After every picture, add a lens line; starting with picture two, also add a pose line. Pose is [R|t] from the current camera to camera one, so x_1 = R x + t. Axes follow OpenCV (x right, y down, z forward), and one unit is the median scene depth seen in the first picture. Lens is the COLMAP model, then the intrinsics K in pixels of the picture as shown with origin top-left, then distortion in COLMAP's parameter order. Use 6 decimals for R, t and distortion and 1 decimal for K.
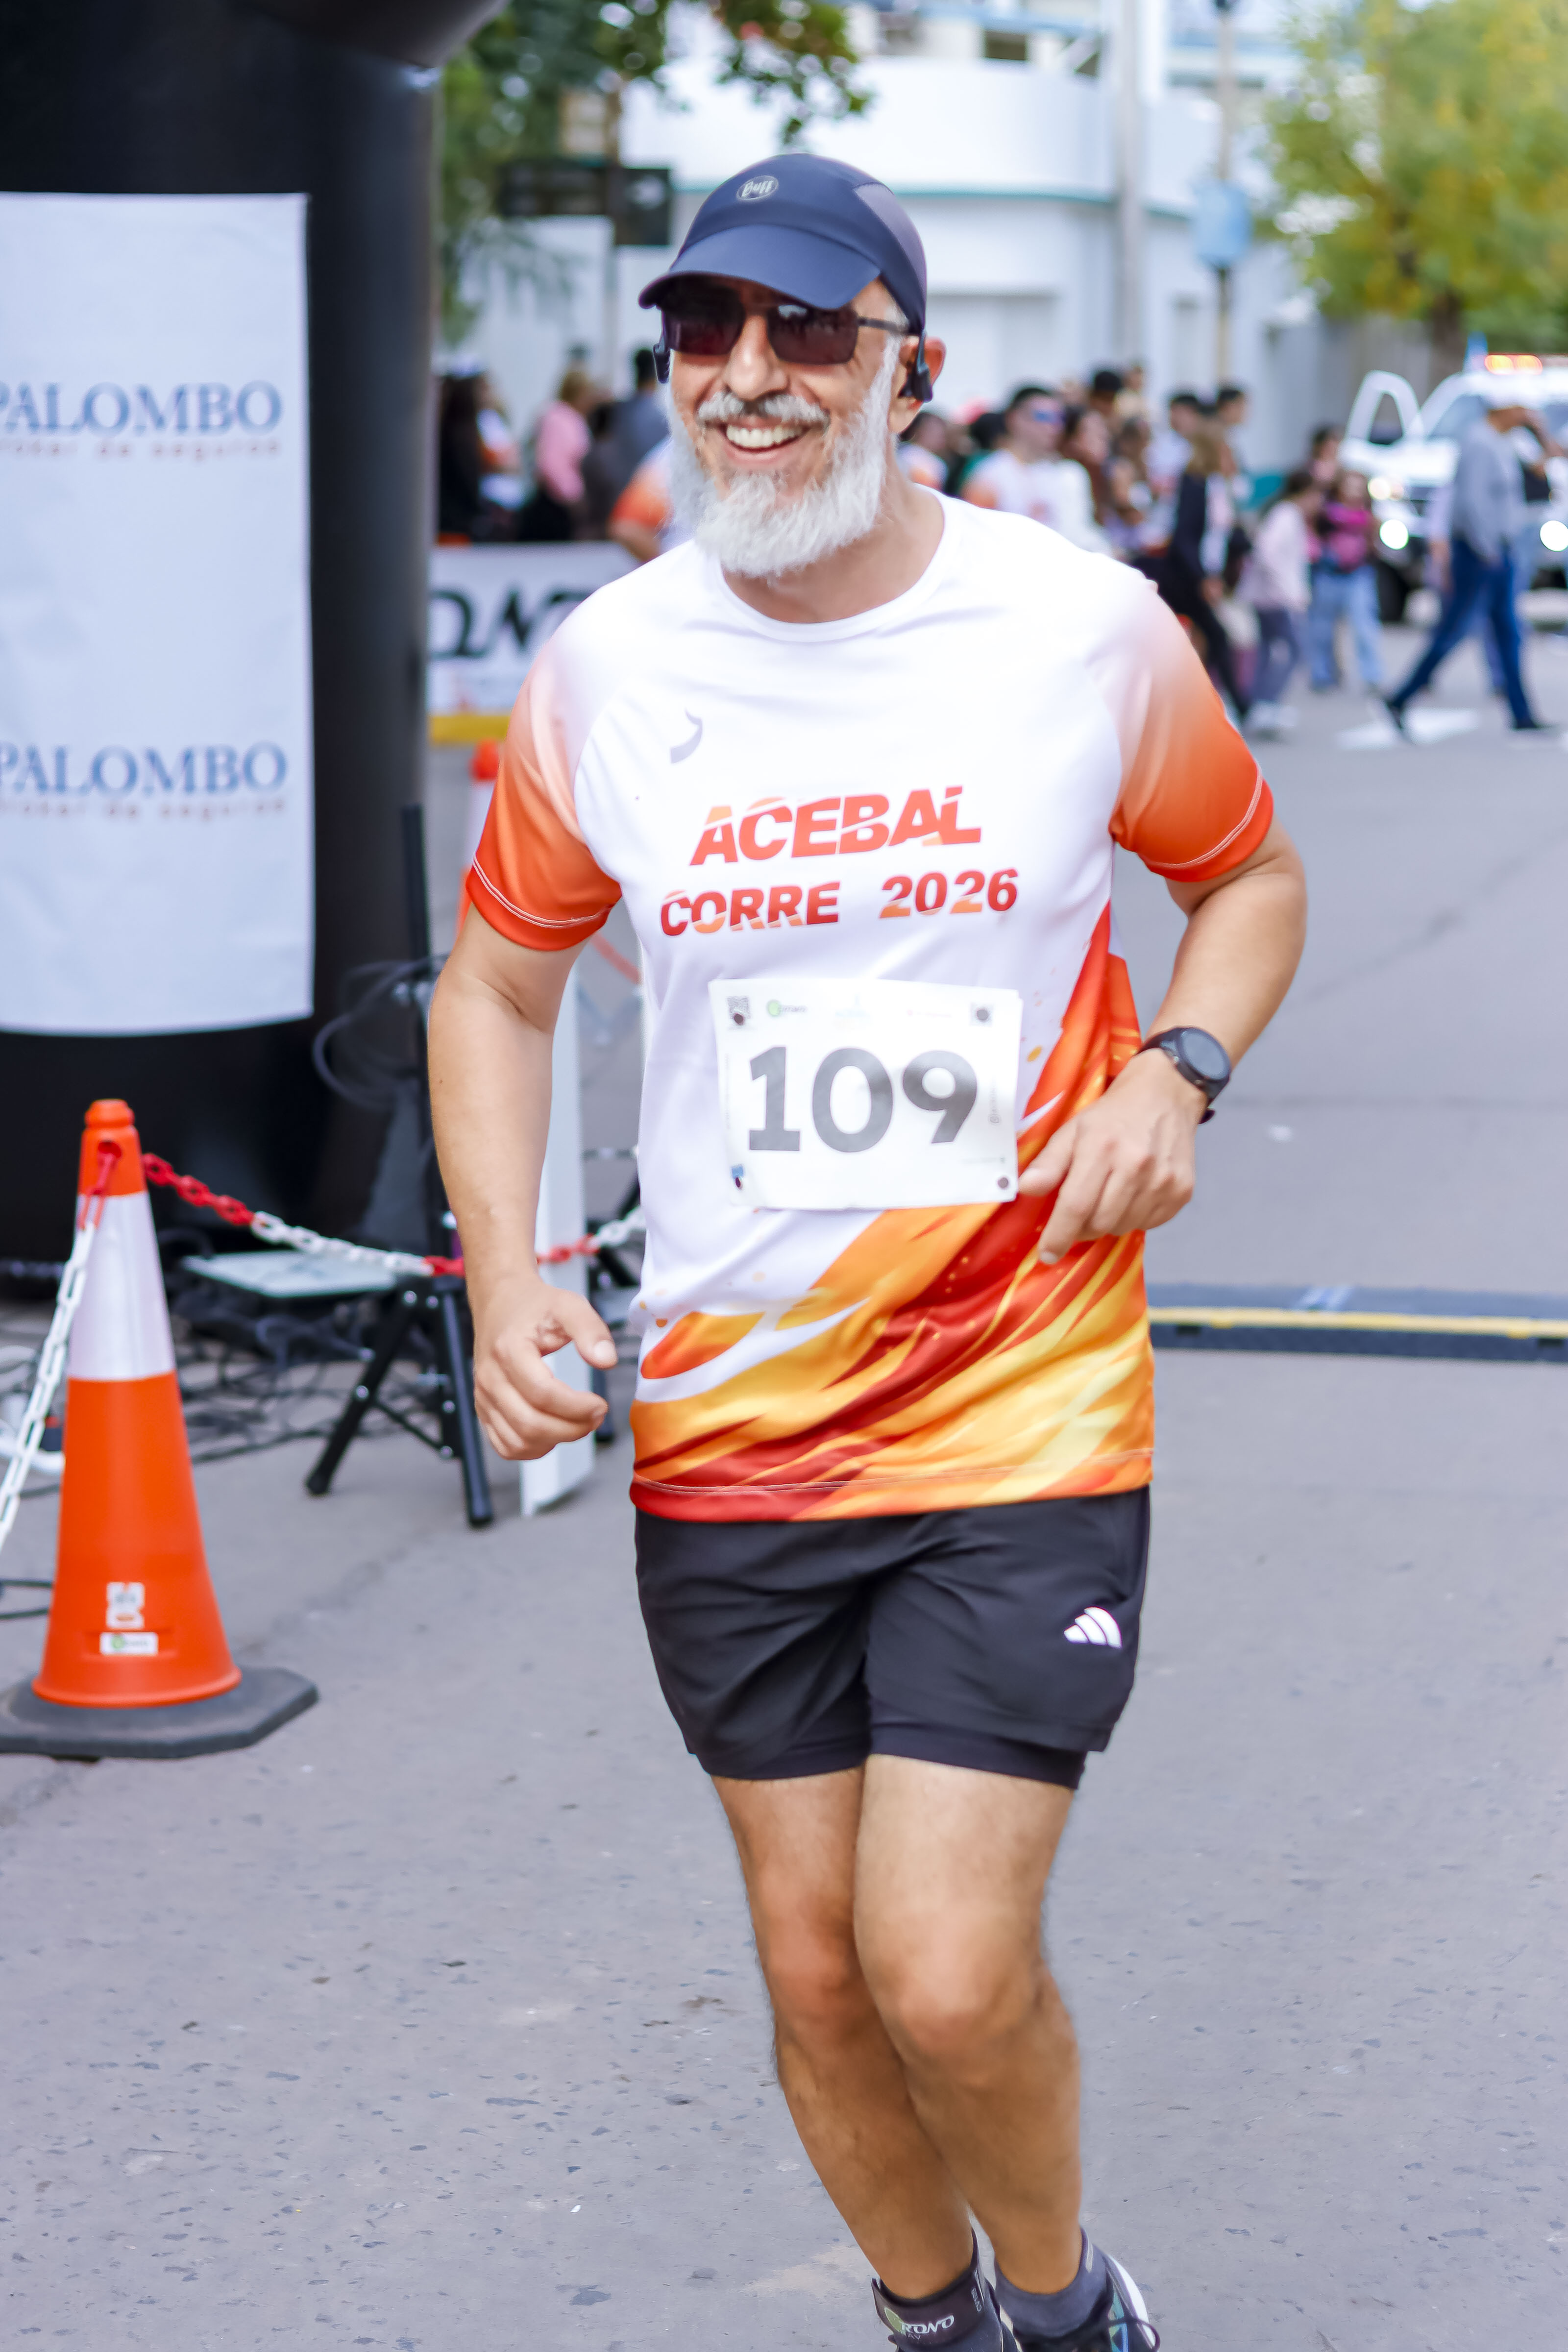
lens RADIAL K [[5490.4, 0, 781.8], [0, 5490.4, 1221.1], [0, 0, 1]] dist [-0.003965, 0.087690]
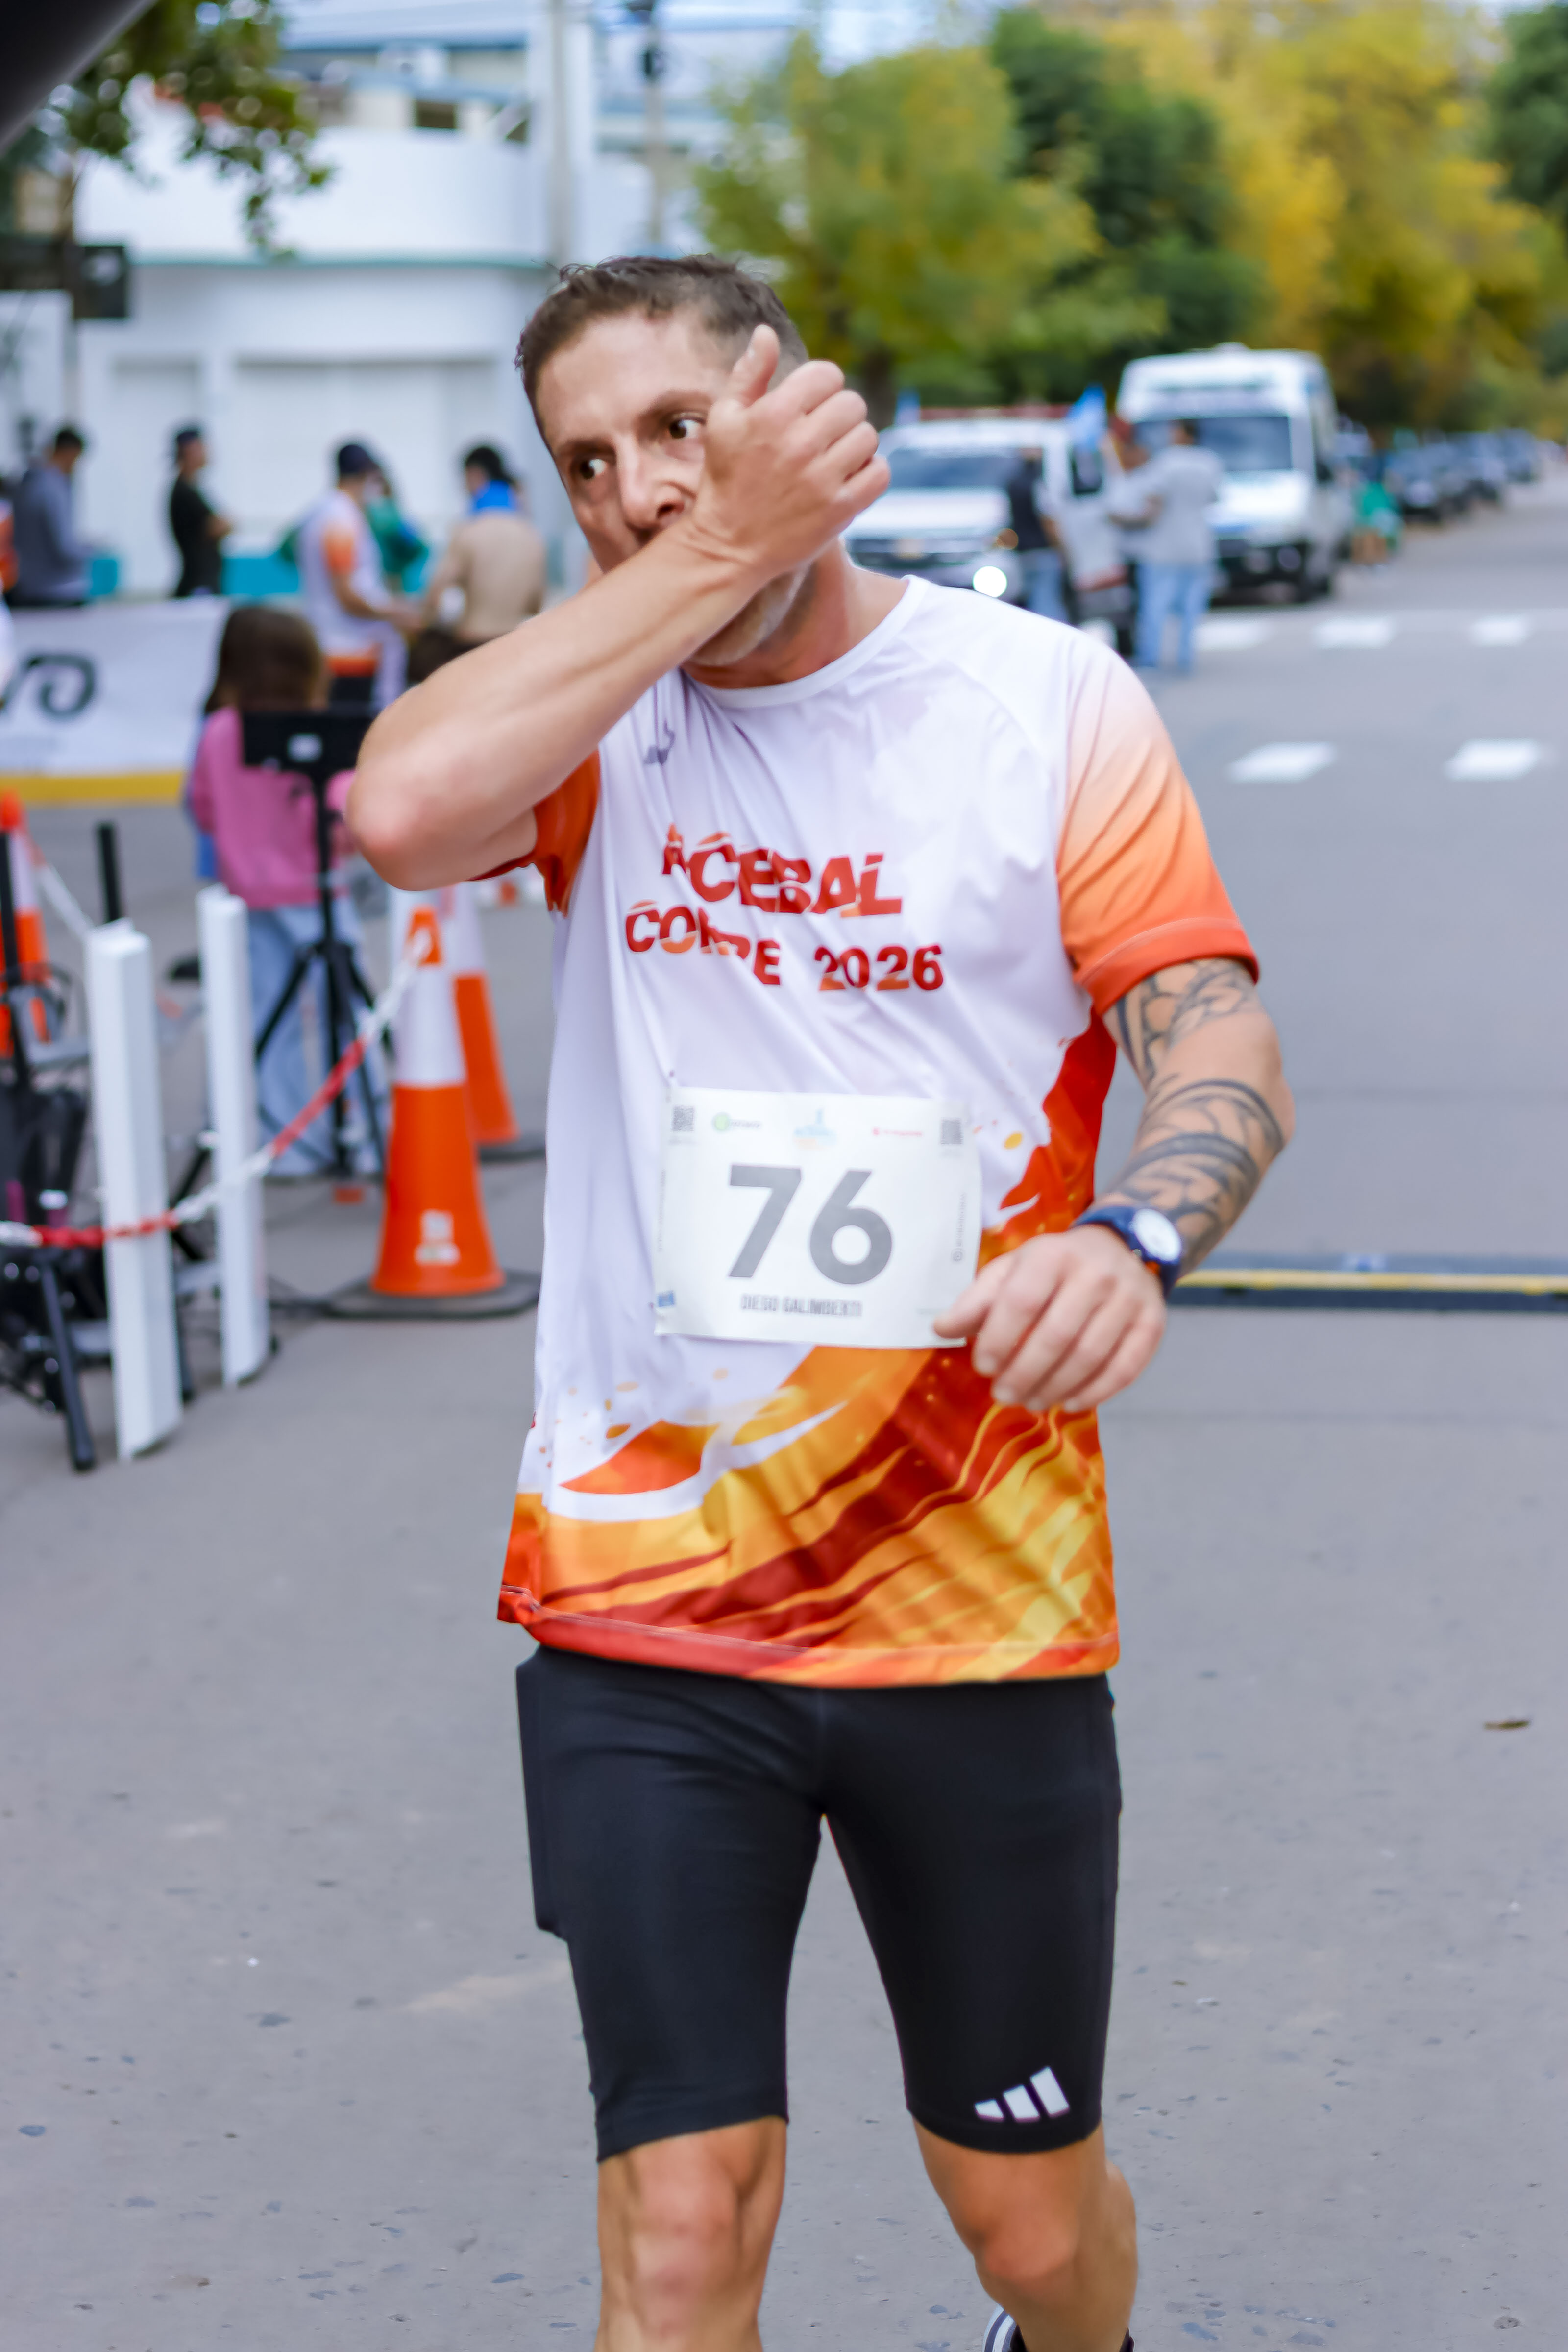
lens RADIAL K [[5541.6, 0, 784.0], [0, 5541.6, 1176.0], [0, 0, 1]] dist [0.013046, -0.012963]
pose [[0.994504, -0.033058, 0.099342, -0.019202], [0.035056, 0.999215, -0.018435, 0.017705], [-0.098655, 0.021817, 0.994883, -0.119114]]
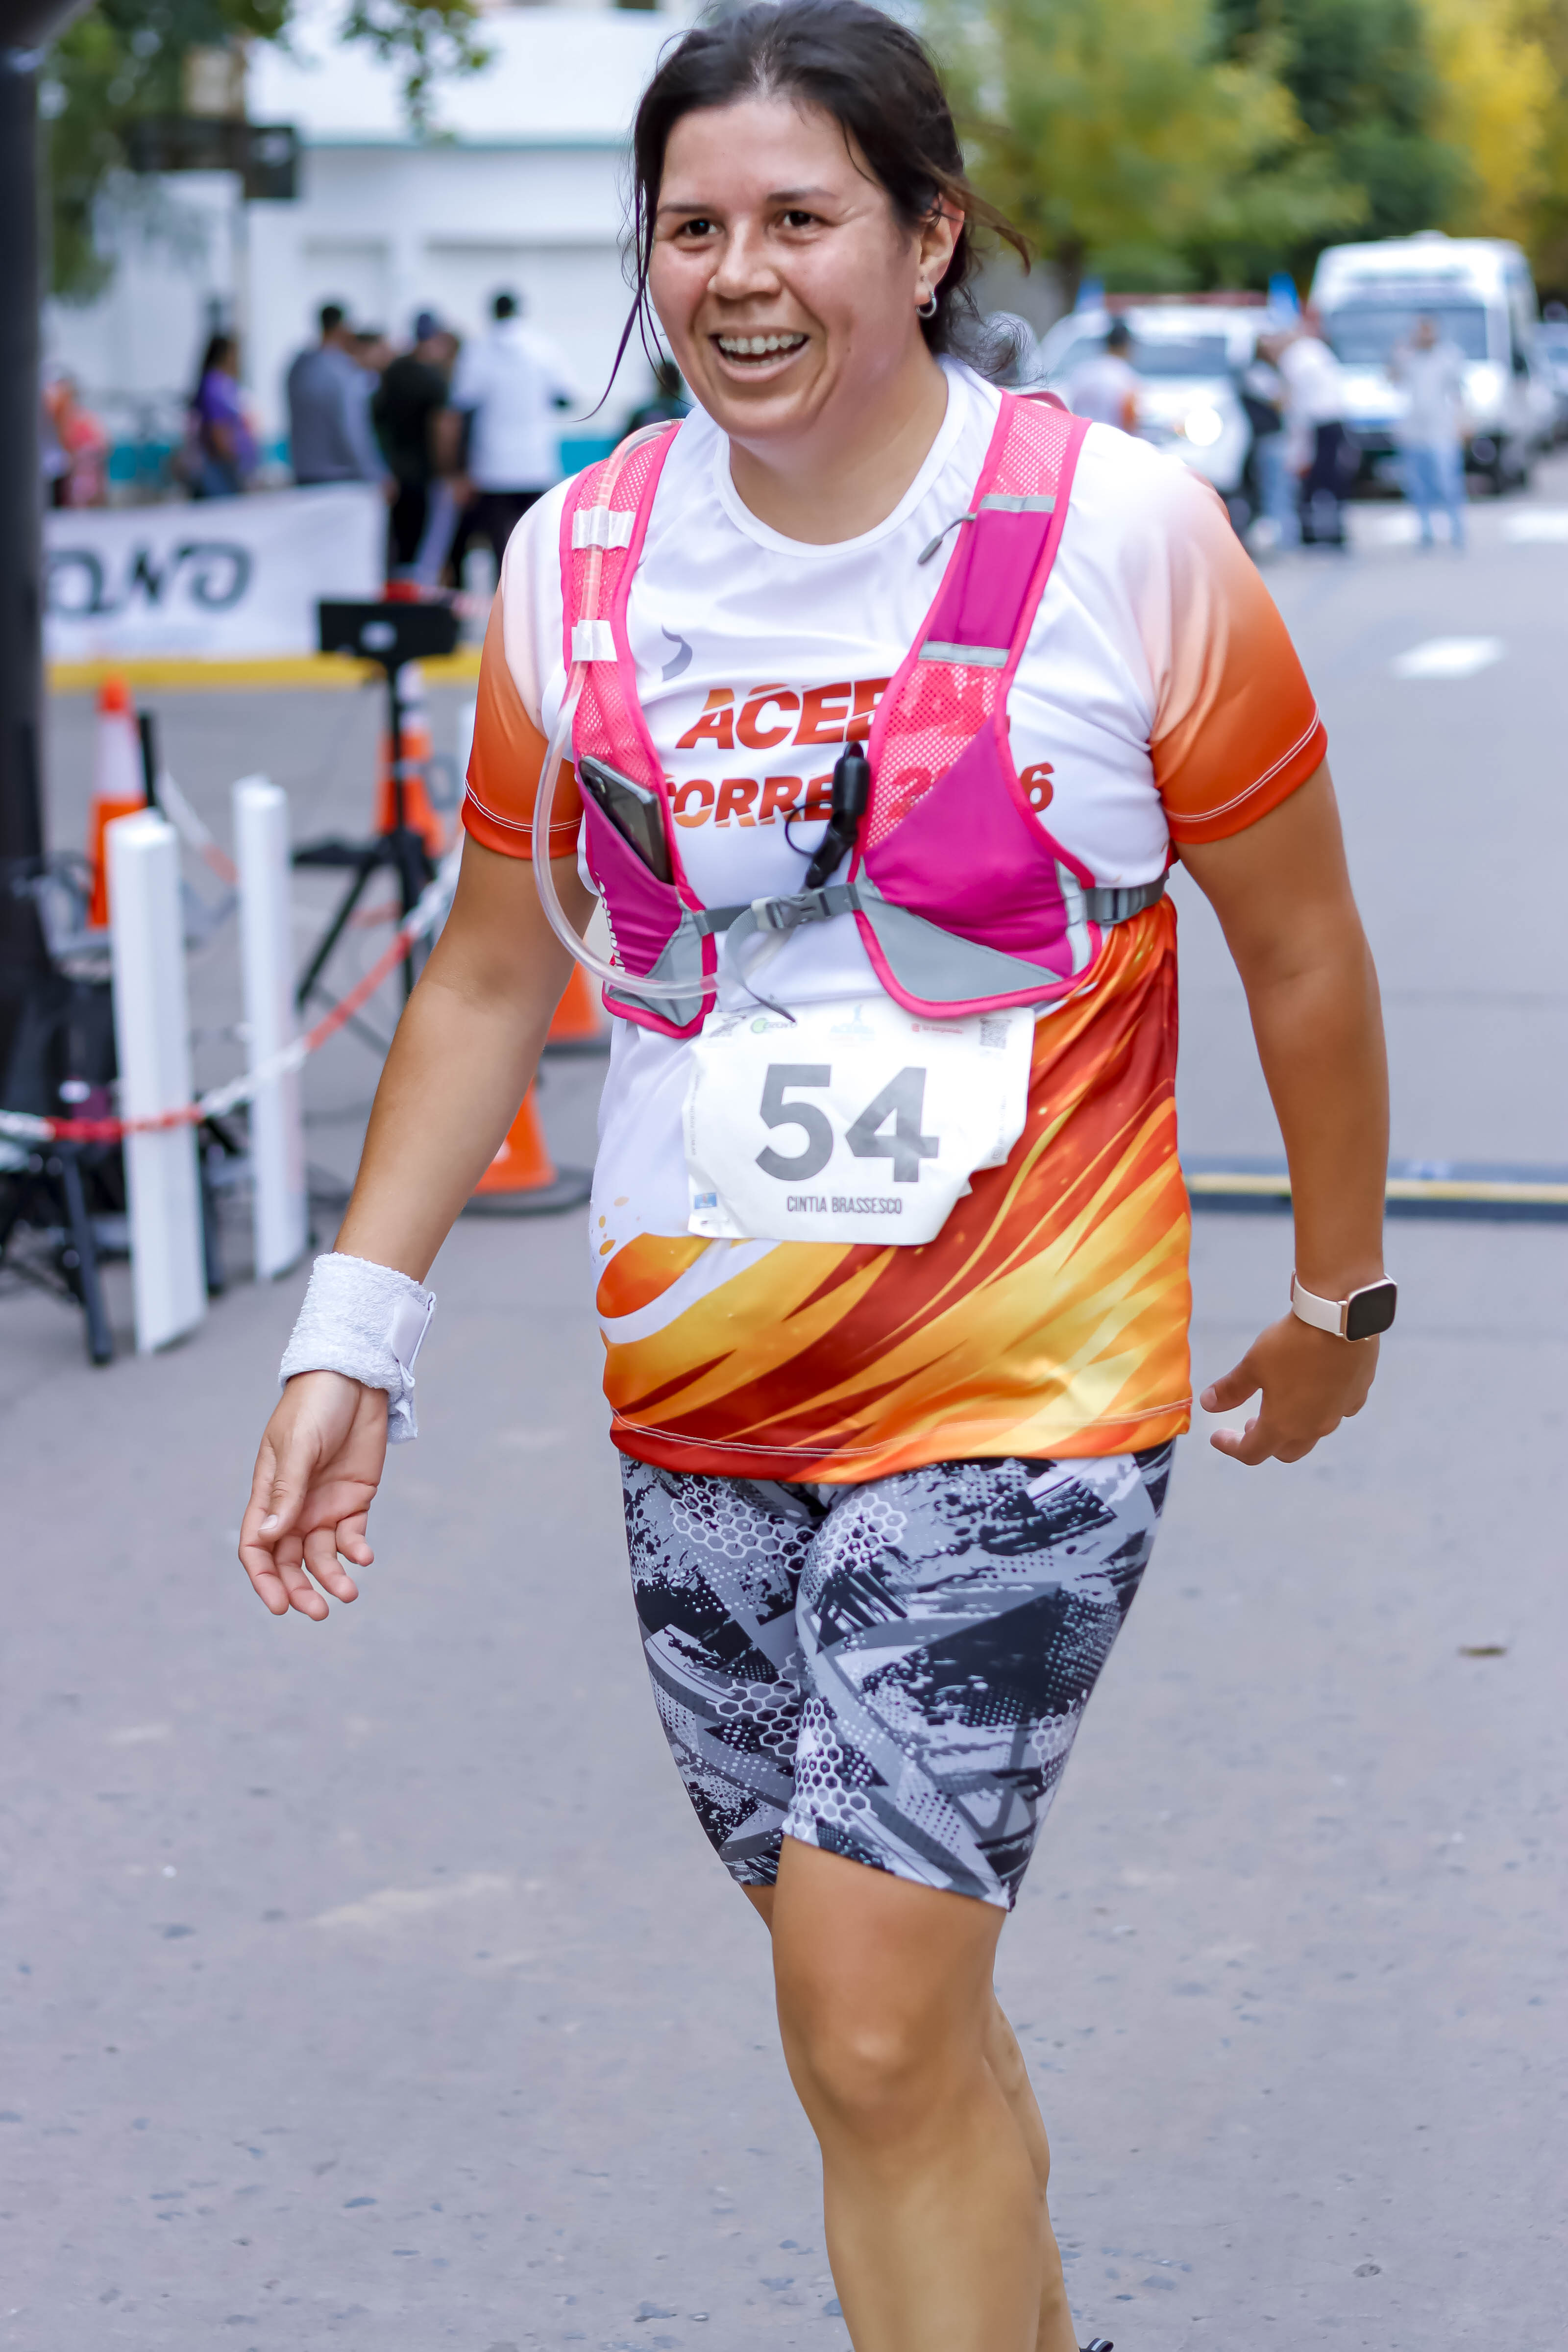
lens RADIAL K [[5541.6, 0, 784.0], [0, 5541.6, 1176.0], [0, 0, 1]] dist [0.013046, -0.012963]
pose [[0.997994, -0.021723, 0.059472, 0.014430], [0.021712, 0.999764, 0.000832, 0.016026], [-0.059476, 0.000460, 0.998230, -0.110720]]
